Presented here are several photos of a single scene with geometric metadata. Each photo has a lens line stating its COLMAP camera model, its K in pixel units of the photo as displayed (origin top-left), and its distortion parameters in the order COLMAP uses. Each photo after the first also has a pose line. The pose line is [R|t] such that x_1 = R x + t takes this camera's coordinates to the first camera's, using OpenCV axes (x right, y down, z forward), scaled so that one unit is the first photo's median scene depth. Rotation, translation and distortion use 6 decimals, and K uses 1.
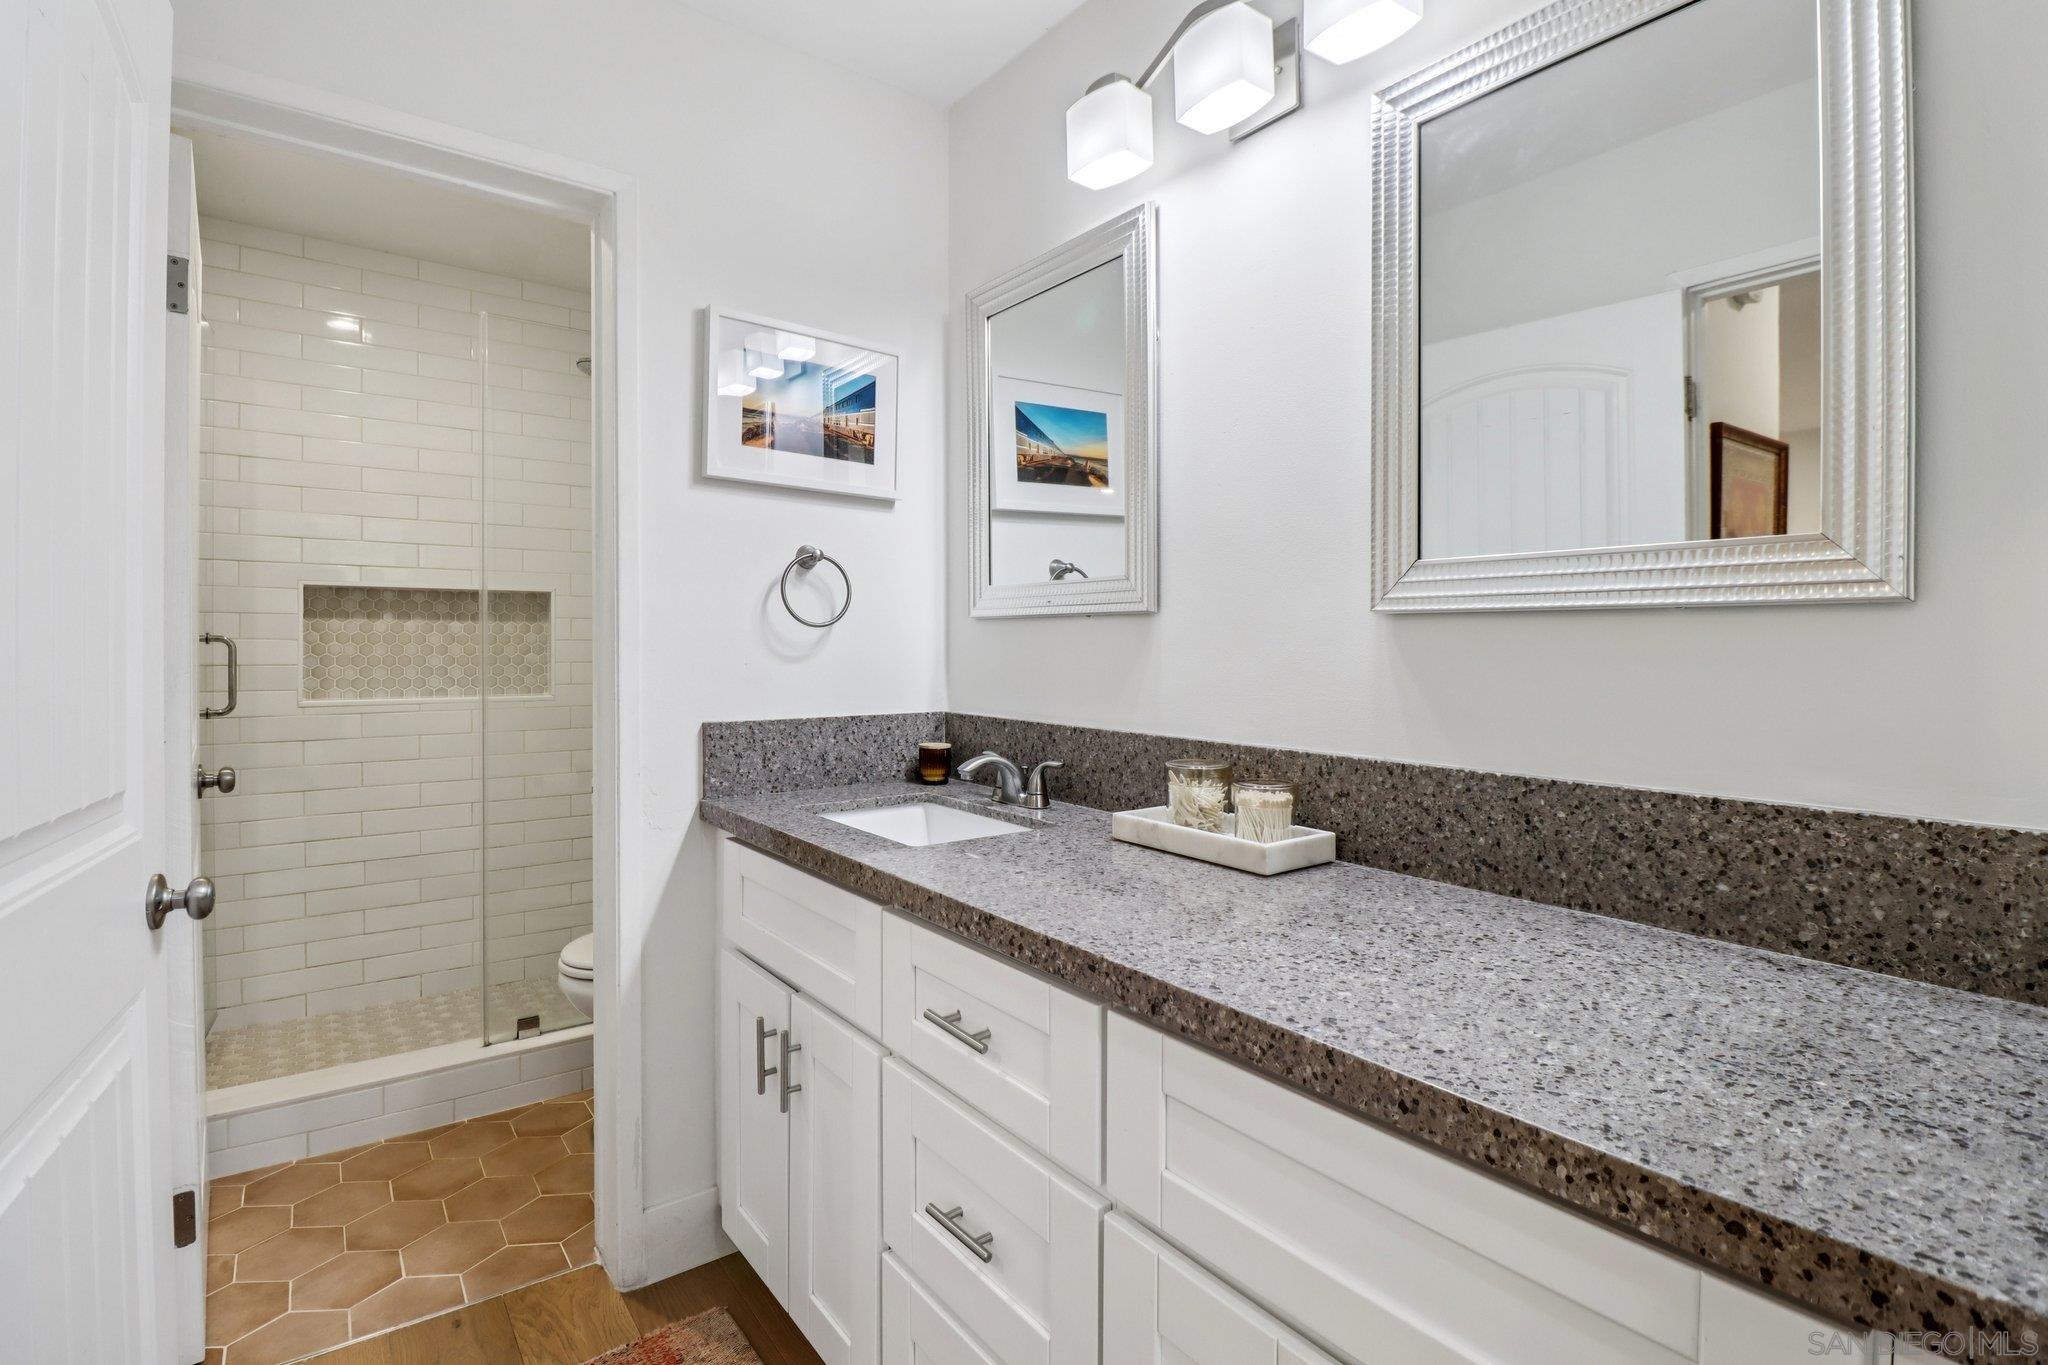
lens RADIAL K [[962.9, 0, 1080.1], [0, 962.9, 636.1], [0, 0, 1]] dist [-0.002165, -0.009317]
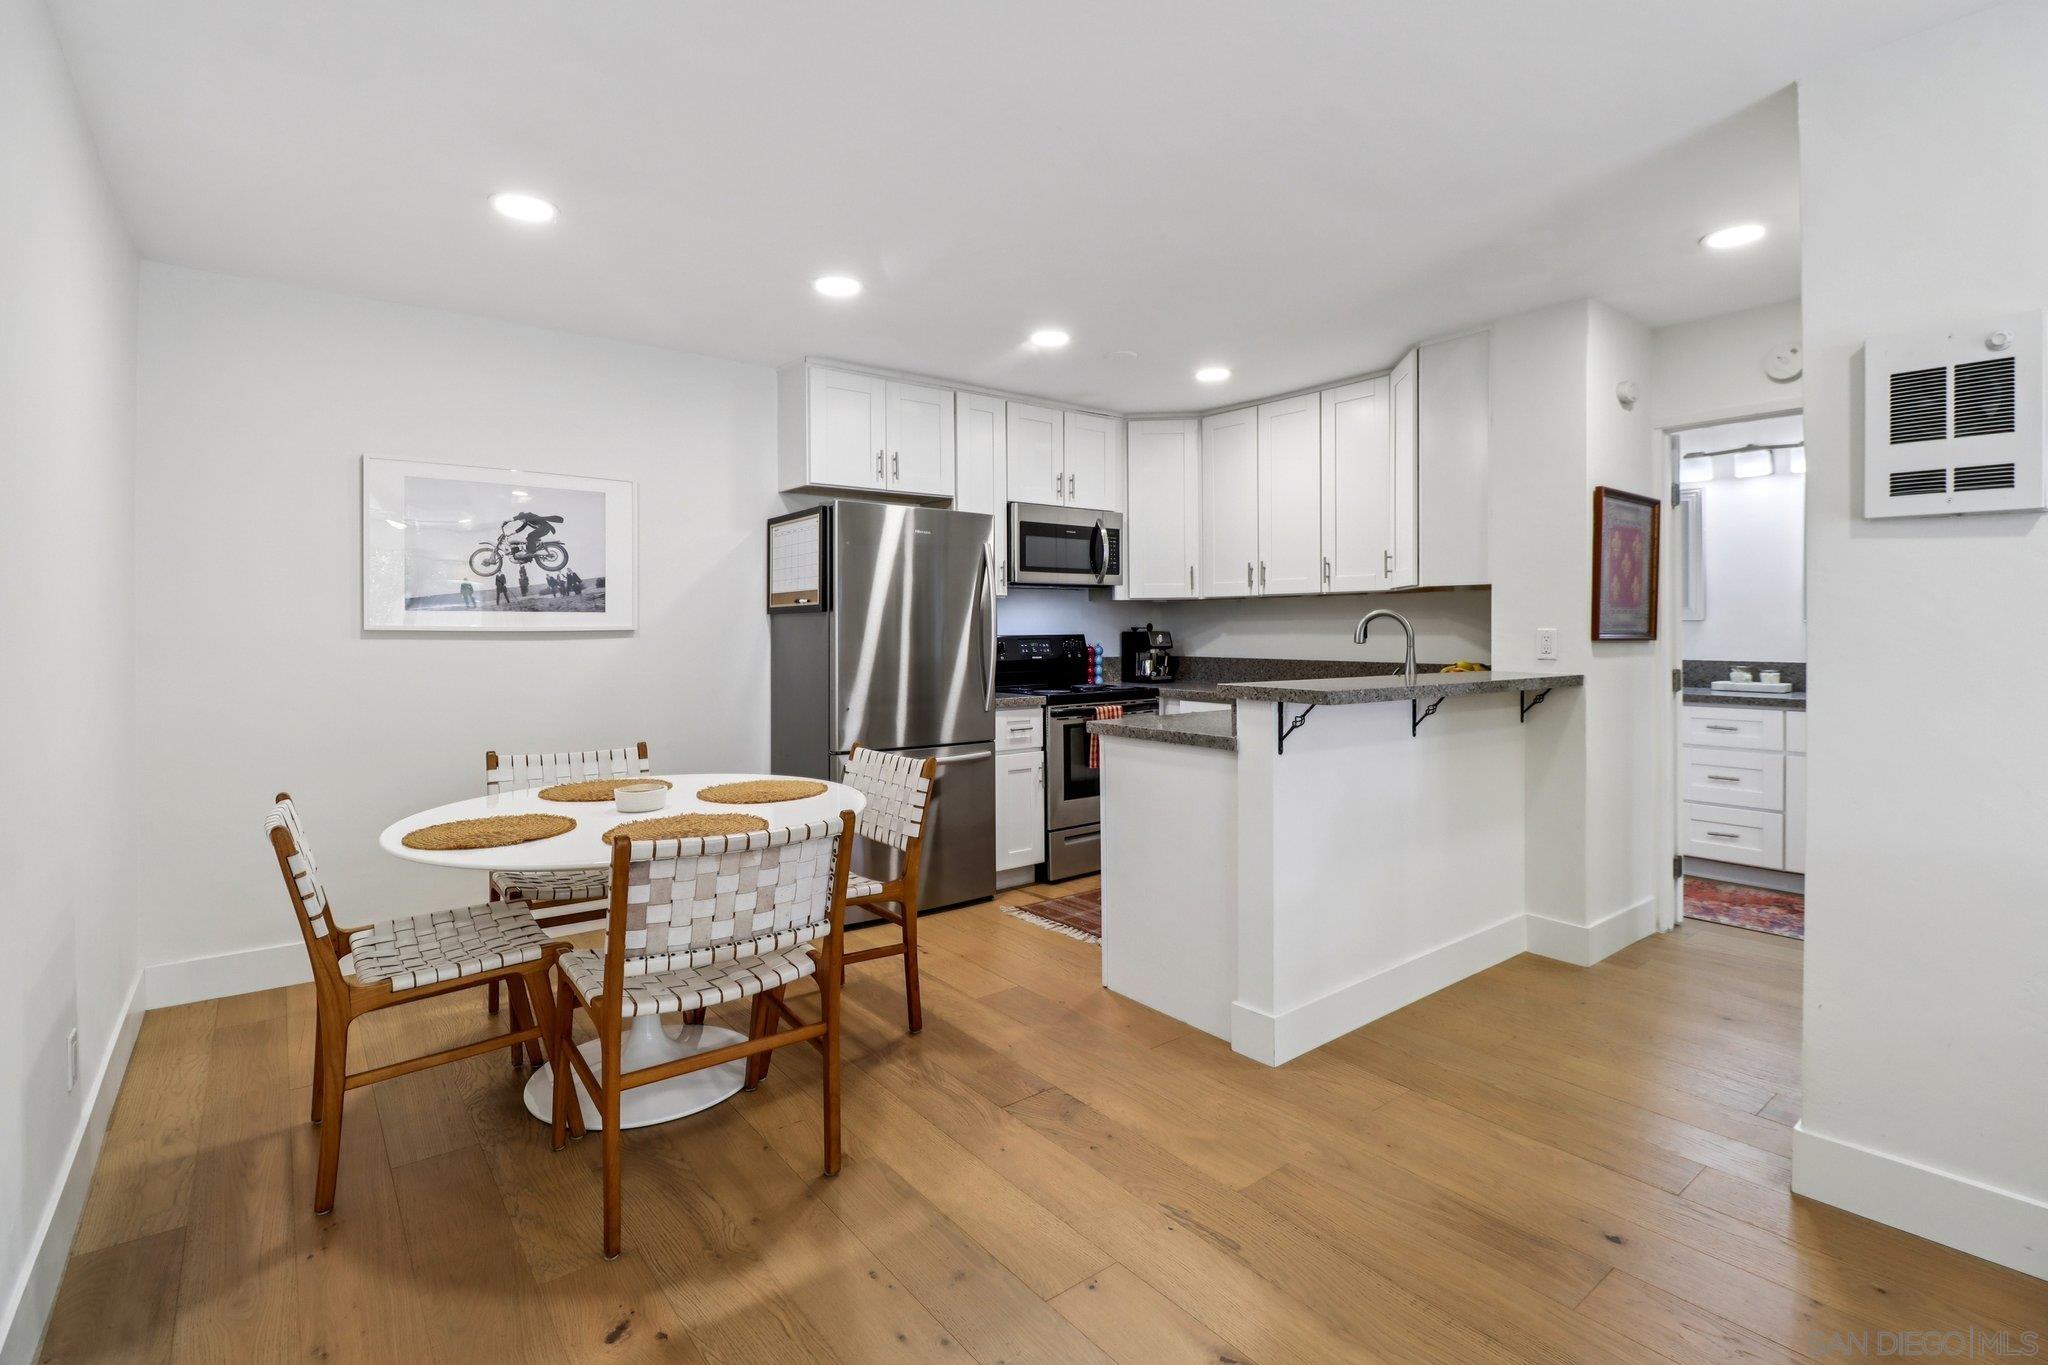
lens RADIAL K [[962.9, 0, 1032.7], [0, 962.9, 638.0], [0, 0, 1]] dist [-0.002165, -0.009317]
pose [[0.999658, -0.006044, 0.025450, -3.112924], [0.005906, 0.999967, 0.005492, -0.004221], [-0.025482, -0.005340, 0.999661, -2.930696]]
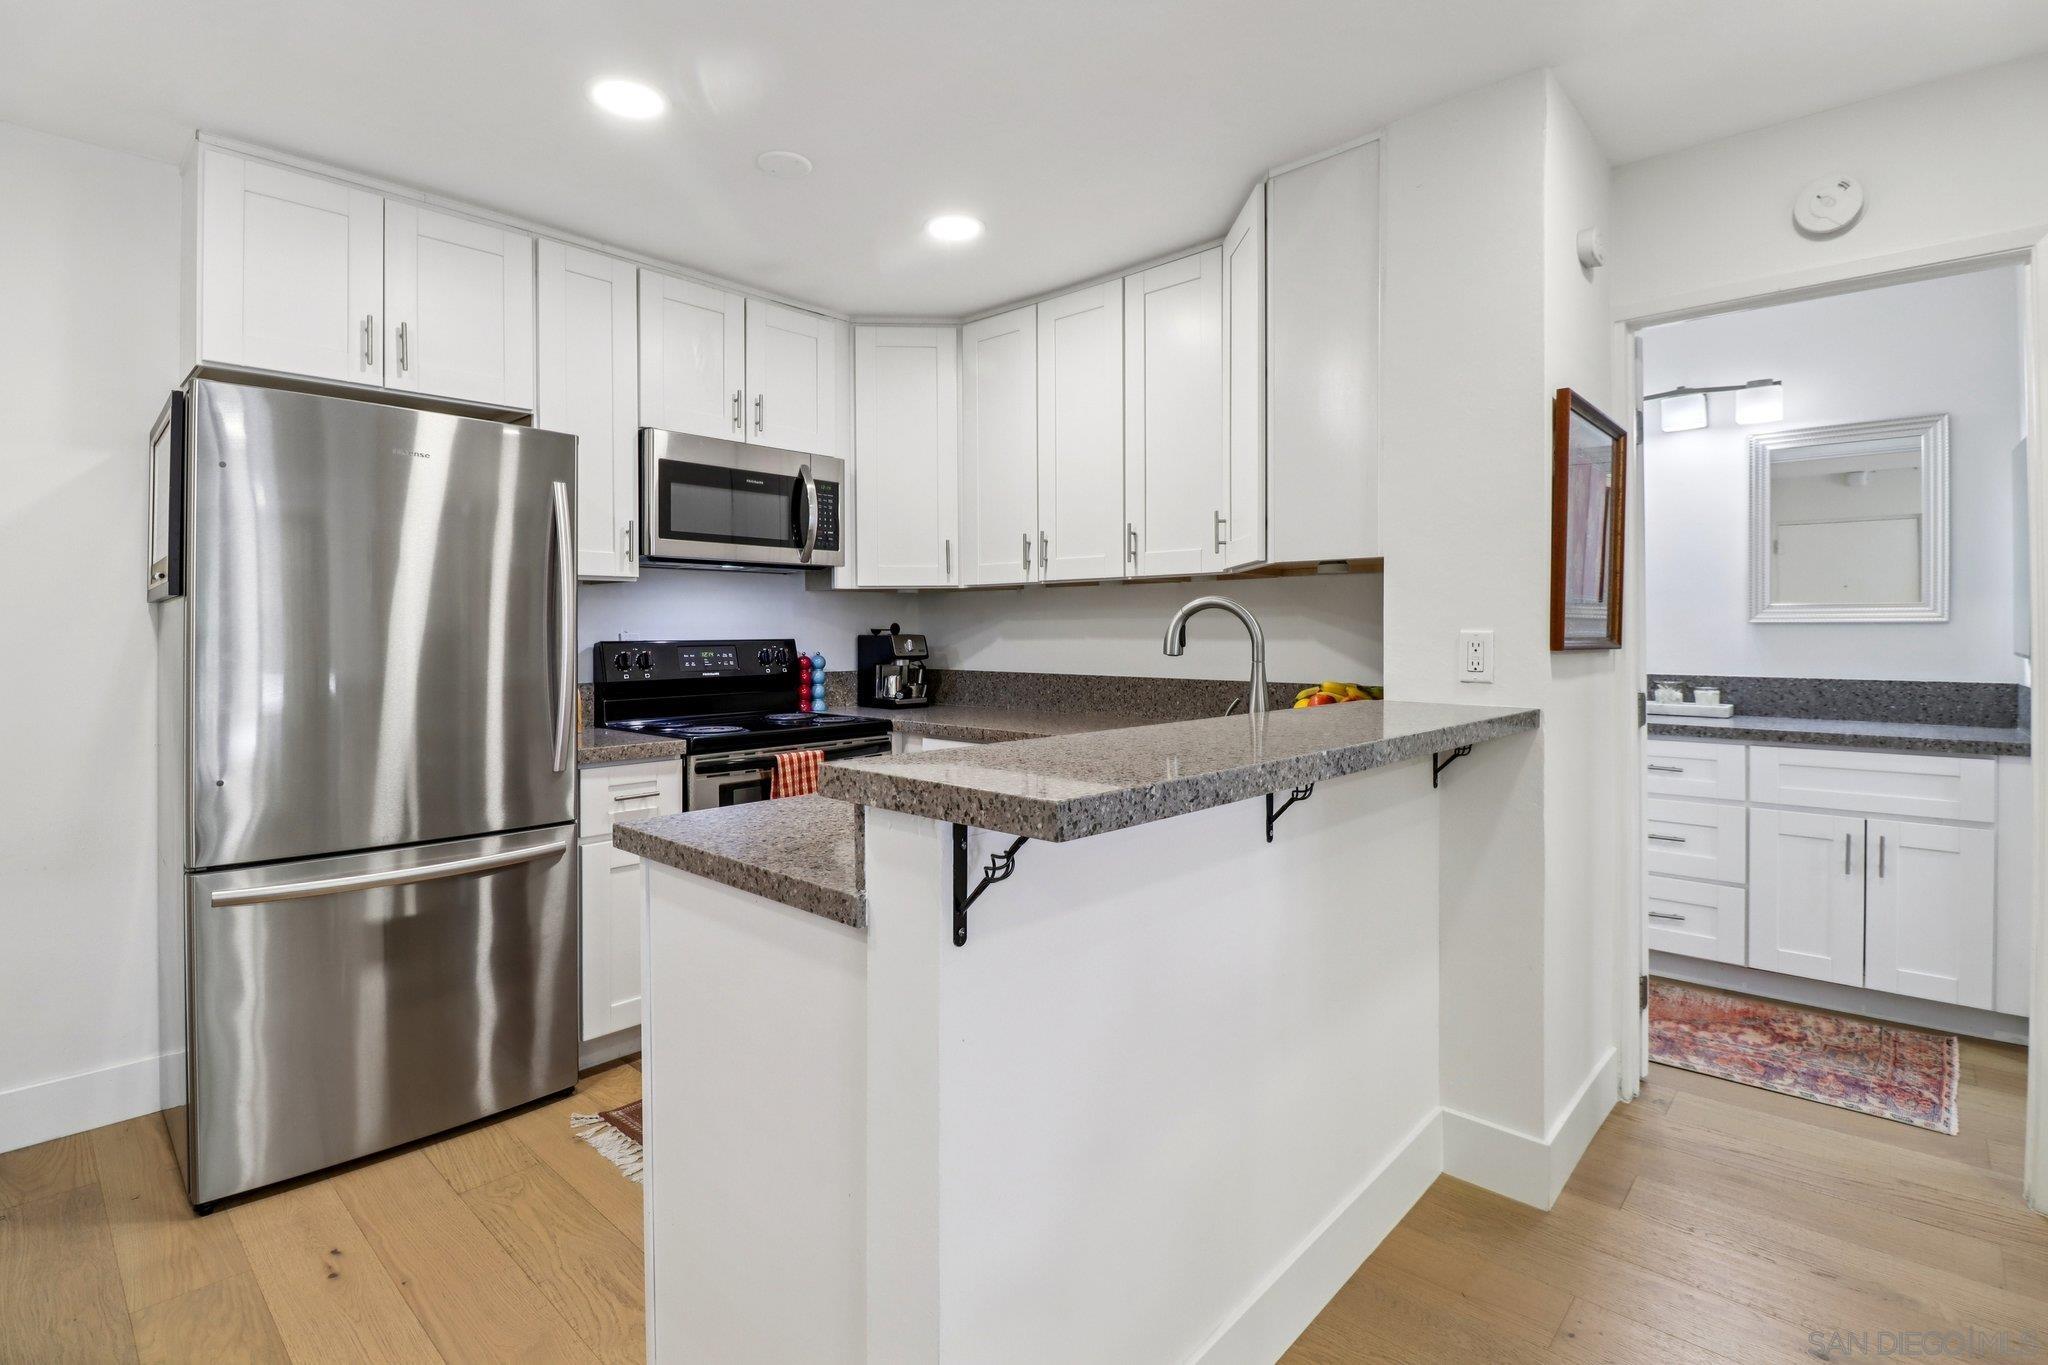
lens RADIAL K [[962.9, 0, 1035.2], [0, 962.9, 634.9], [0, 0, 1]] dist [-0.002165, -0.009317]
pose [[0.982227, -0.004877, 0.187631, -2.542818], [0.004942, 0.999988, 0.000119, -0.003795], [-0.187629, 0.000811, 0.982240, -1.504620]]
